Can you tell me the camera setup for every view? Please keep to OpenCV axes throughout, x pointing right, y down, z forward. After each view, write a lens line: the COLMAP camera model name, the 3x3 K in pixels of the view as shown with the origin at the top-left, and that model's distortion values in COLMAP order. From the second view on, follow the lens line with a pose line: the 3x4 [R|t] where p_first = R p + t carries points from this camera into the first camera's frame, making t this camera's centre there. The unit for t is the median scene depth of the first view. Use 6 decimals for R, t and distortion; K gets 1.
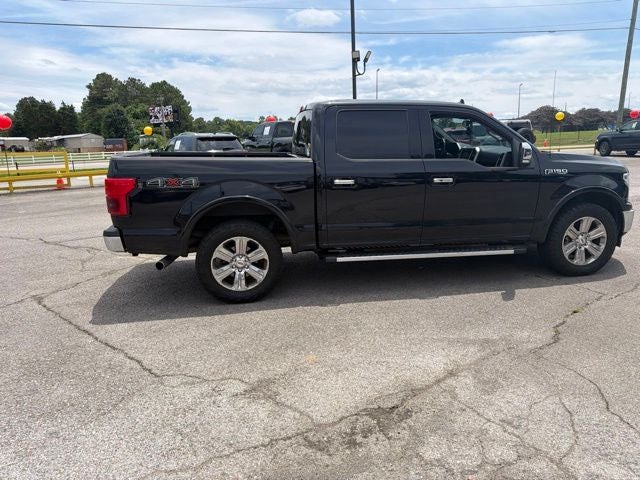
lens RADIAL K [[448.3, 0, 323.7], [0, 448.3, 238.8], [0, 0, 1]] dist [0.036920, -0.047616]
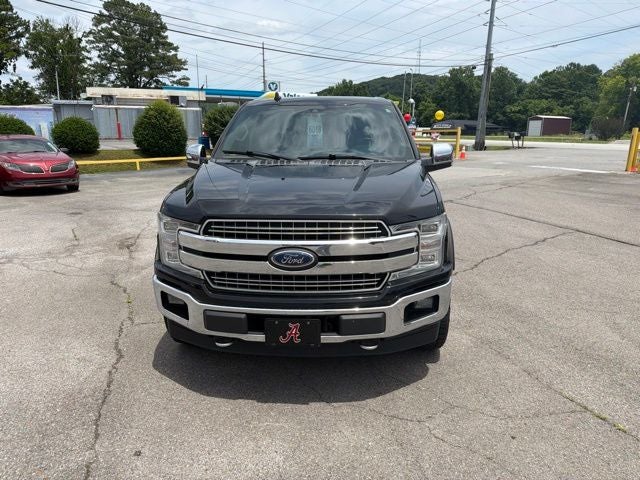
lens RADIAL K [[448.3, 0, 323.0], [0, 448.3, 248.6], [0, 0, 1]] dist [0.036920, -0.047616]
pose [[-0.236098, 0.279503, -0.930664, 1.332162], [-0.202720, 0.922500, 0.328479, -0.380426], [0.950348, 0.266218, -0.161140, 1.481853]]
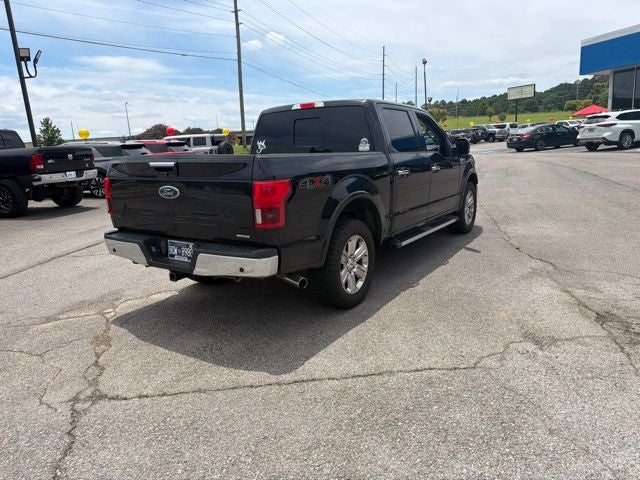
lens RADIAL K [[448.3, 0, 324.2], [0, 448.3, 238.1], [0, 0, 1]] dist [0.036920, -0.047616]
pose [[0.684278, -0.156585, 0.712211, -0.883172], [0.185043, 0.981991, 0.038112, -0.045586], [-0.705353, 0.105711, 0.700930, 0.372629]]
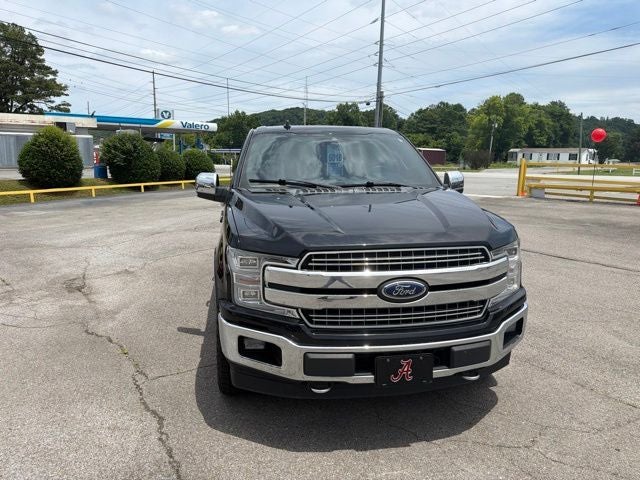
lens RADIAL K [[448.3, 0, 322.3], [0, 448.3, 241.9], [0, 0, 1]] dist [0.036920, -0.047616]
pose [[-0.006654, 0.211736, -0.977304, 1.331229], [-0.219986, 0.953073, 0.207984, -0.319531], [0.975480, 0.216377, 0.040238, 1.228030]]
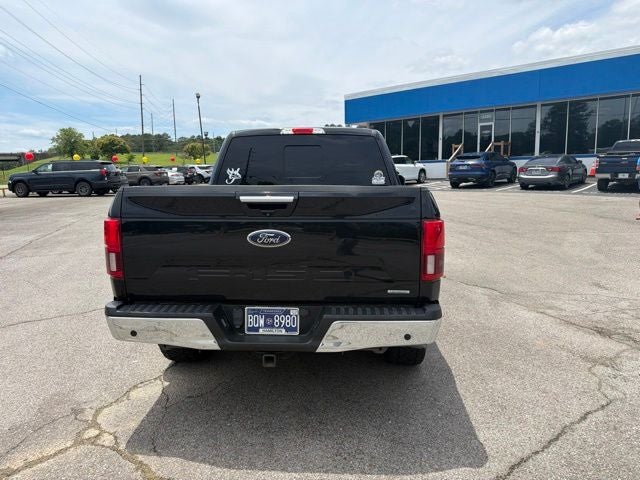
lens RADIAL K [[448.3, 0, 322.6], [0, 448.3, 236.7], [0, 0, 1]] dist [0.036920, -0.047616]
pose [[0.234113, -0.119428, 0.964846, -1.007706], [0.214108, 0.974394, 0.068658, -0.171630], [-0.948340, 0.190508, 0.253688, 0.914370]]
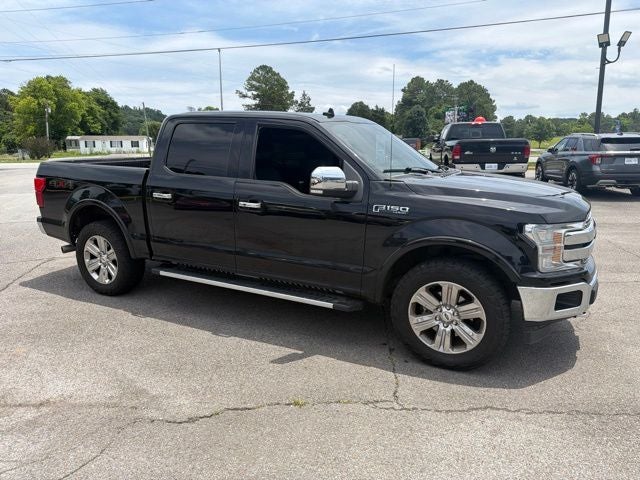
lens RADIAL K [[448.3, 0, 323.2], [0, 448.3, 240.8], [0, 0, 1]] dist [0.036920, -0.047616]
pose [[0.794863, 0.148142, -0.588427, 0.911979], [-0.144413, 0.988061, 0.053677, -0.131720], [0.589354, 0.042311, 0.806766, 0.403331]]
